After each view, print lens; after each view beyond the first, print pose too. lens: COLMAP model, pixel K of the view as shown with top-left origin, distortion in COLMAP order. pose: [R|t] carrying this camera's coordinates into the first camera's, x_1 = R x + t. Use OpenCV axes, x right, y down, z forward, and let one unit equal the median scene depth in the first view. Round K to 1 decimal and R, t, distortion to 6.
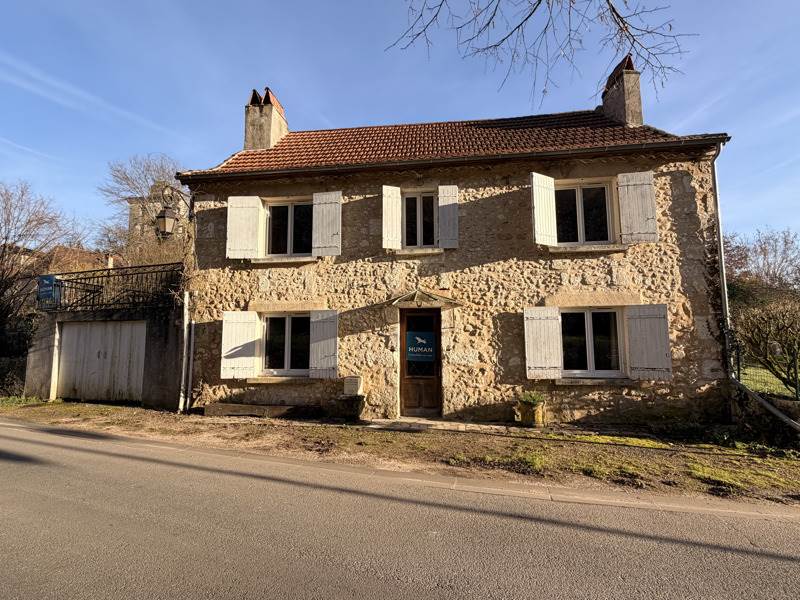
lens RADIAL K [[378.2, 0, 399.6], [0, 378.2, 299.6], [0, 0, 1]] dist [-0.001521, -0.000321]
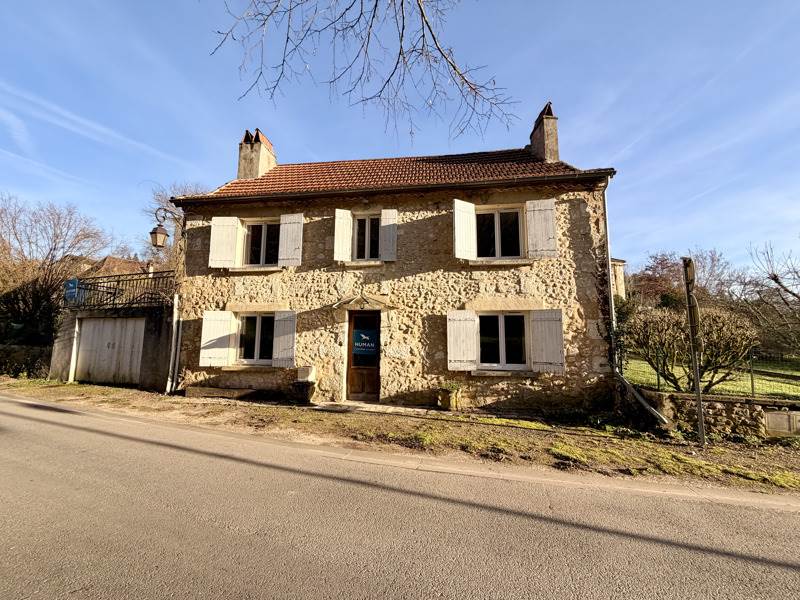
lens RADIAL K [[317.4, 0, 399.6], [0, 317.4, 298.2], [0, 0, 1]] dist [-0.002347, -0.000164]
pose [[0.999823, 0.012430, -0.014125, 0.181377], [-0.012710, 0.999721, -0.019931, 0.002902], [0.013873, 0.020107, 0.999702, -0.012229]]
